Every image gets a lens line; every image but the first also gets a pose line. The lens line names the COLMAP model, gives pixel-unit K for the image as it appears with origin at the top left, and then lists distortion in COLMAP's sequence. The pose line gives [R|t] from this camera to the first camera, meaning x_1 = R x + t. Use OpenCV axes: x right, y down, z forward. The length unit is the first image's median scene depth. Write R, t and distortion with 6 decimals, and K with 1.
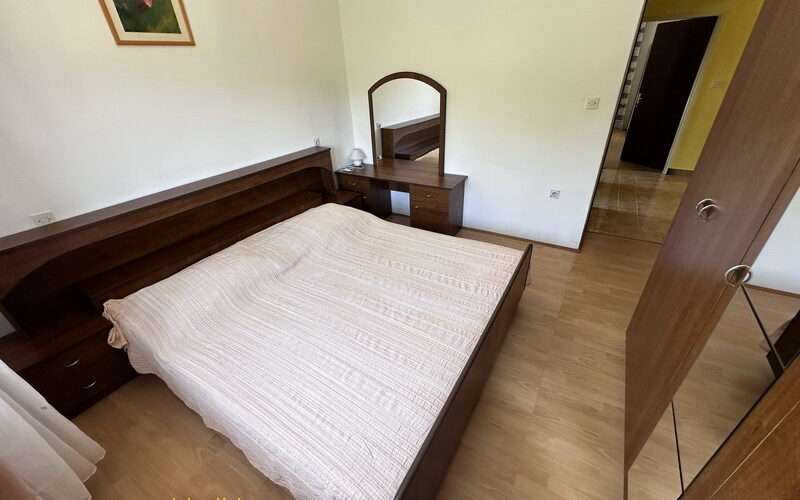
lens RADIAL K [[320.1, 0, 400.8], [0, 320.1, 250.5], [0, 0, 1]] dist [0.004612, 0.000362]
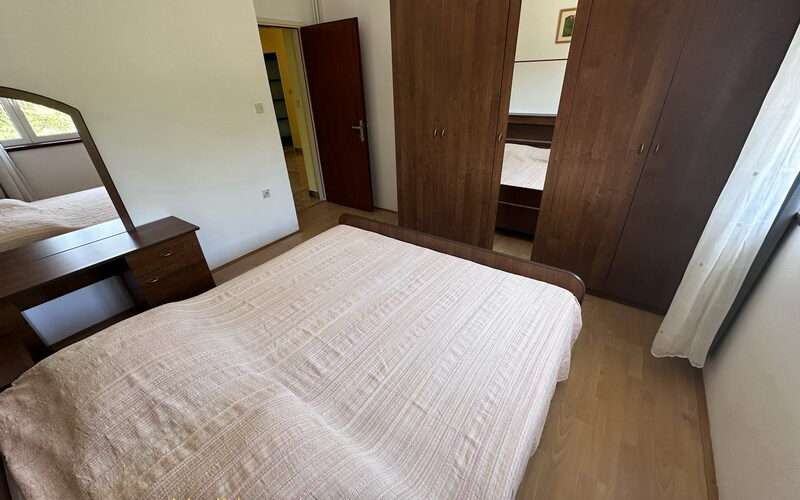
lens RADIAL K [[320.1, 0, 399.0], [0, 320.1, 249.7], [0, 0, 1]] dist [0.004612, 0.000362]
pose [[0.080770, -0.446375, 0.891194, -0.520311], [0.531508, 0.775672, 0.340342, -0.158122], [-0.843194, 0.446187, 0.299902, 0.384597]]
